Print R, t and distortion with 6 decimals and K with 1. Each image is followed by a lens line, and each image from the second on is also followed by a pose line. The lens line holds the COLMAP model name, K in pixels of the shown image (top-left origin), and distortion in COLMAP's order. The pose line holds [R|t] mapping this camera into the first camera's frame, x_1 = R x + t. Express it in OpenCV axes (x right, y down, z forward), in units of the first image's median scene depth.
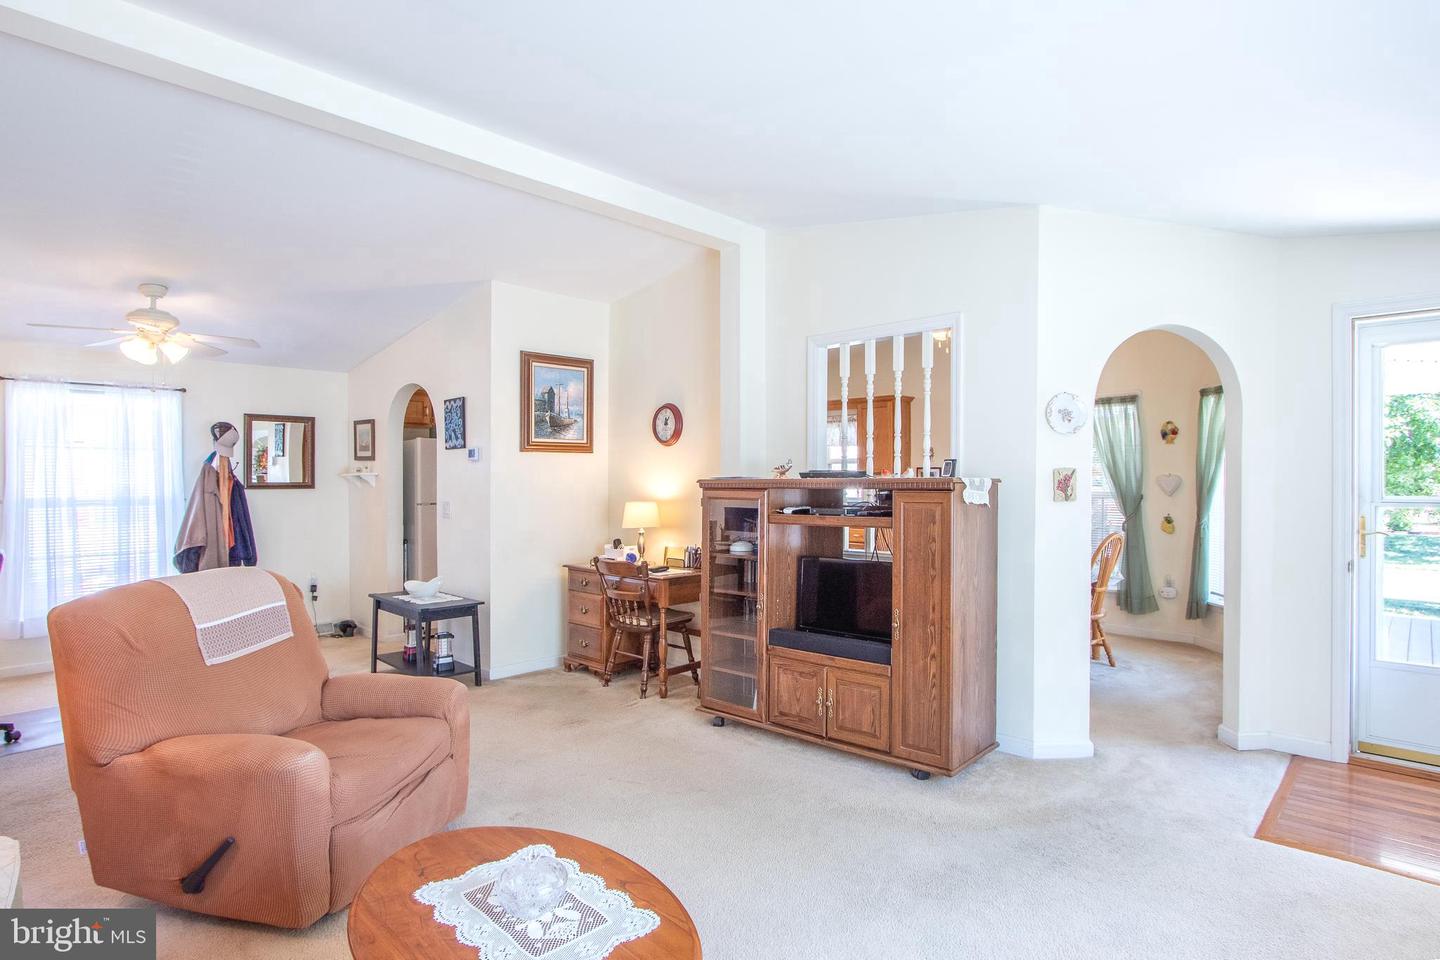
lens RADIAL K [[709.9, 0, 720.4], [0, 709.9, 474.6], [0, 0, 1]] dist [-0.007699, 0.001301]
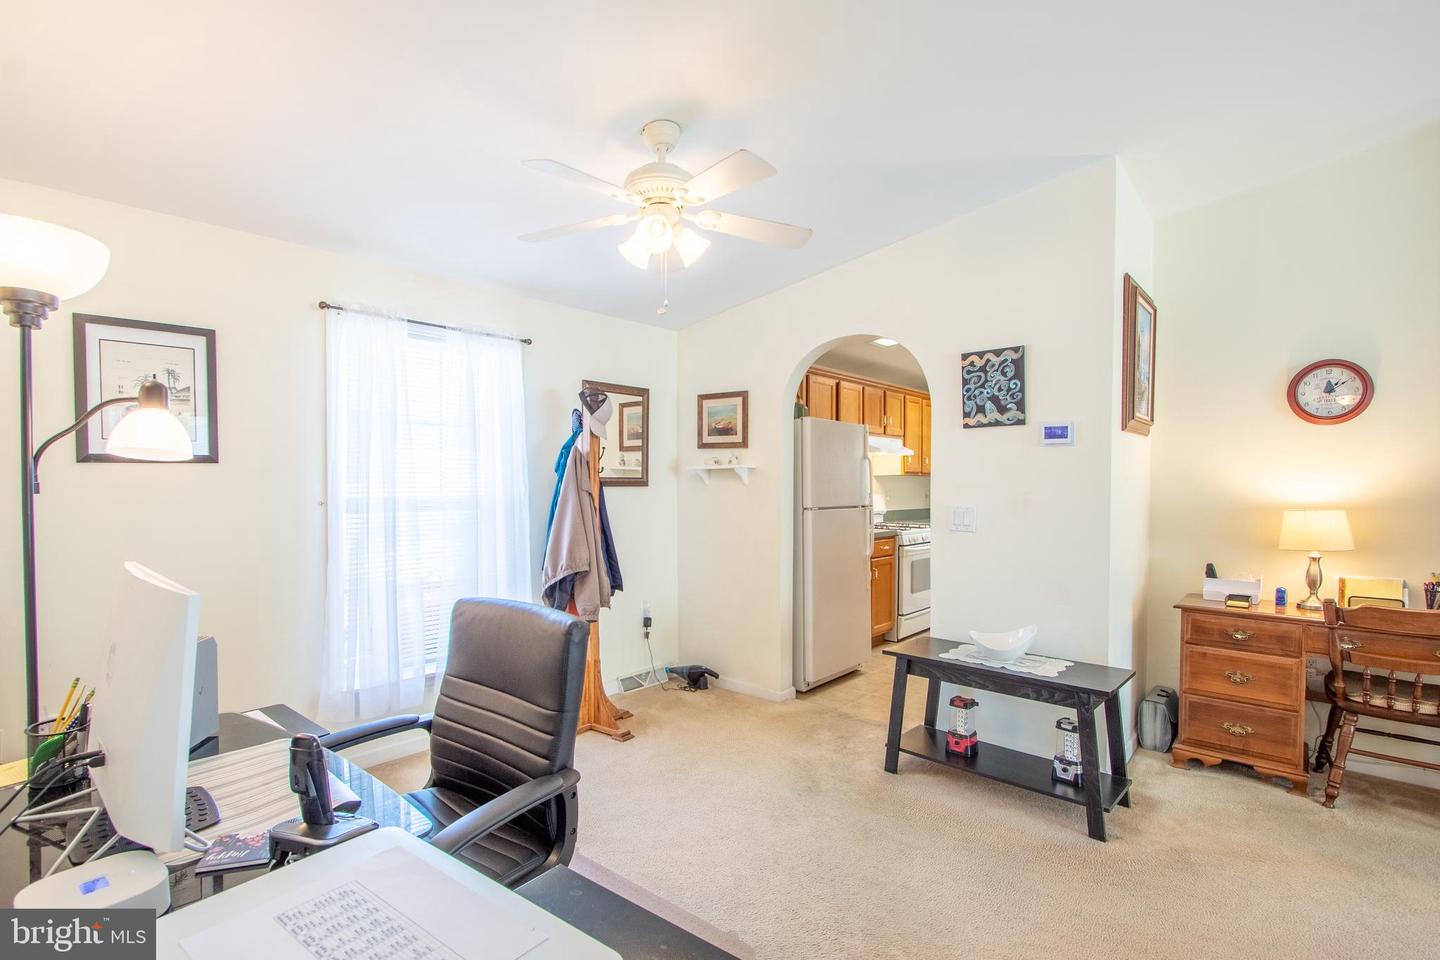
lens RADIAL K [[687.9, 0, 713.4], [0, 687.9, 491.5], [0, 0, 1]] dist [-0.014467, 0.001175]
pose [[0.999974, 0.007186, -0.000910, -0.661538], [-0.007167, 0.999802, 0.018540, 0.014655], [0.001043, -0.018533, 0.999828, 0.380128]]
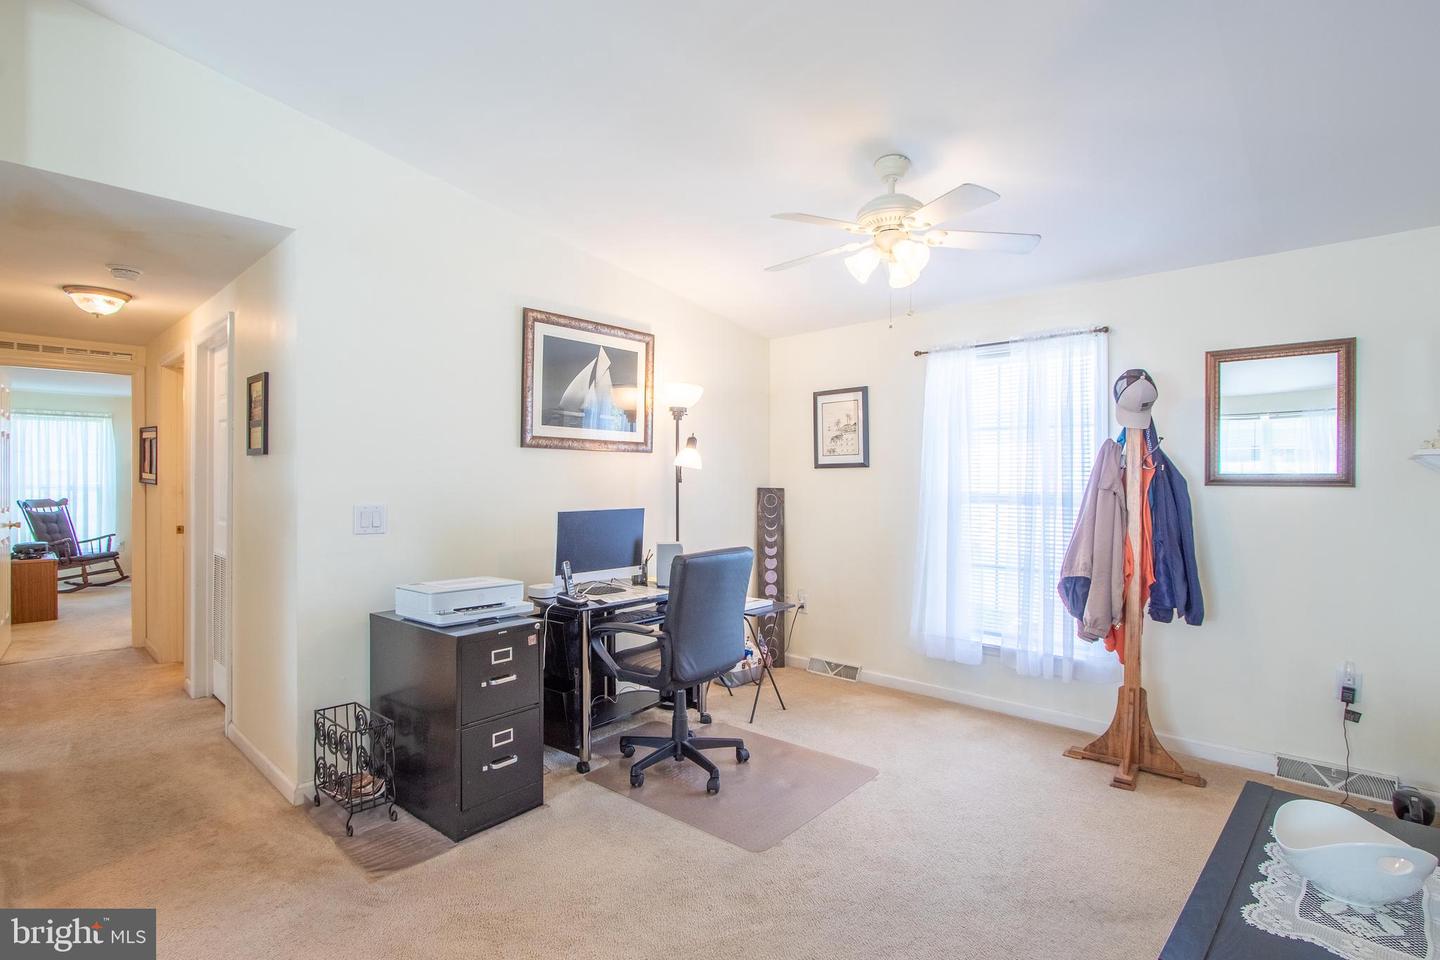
lens RADIAL K [[687.9, 0, 724.2], [0, 687.9, 480.3], [0, 0, 1]] dist [-0.014467, 0.001175]
pose [[-0.022944, 0.010202, -0.999685, -0.148069], [0.000021, 0.999948, 0.010205, 0.013087], [0.999737, 0.000213, -0.022943, 0.764652]]
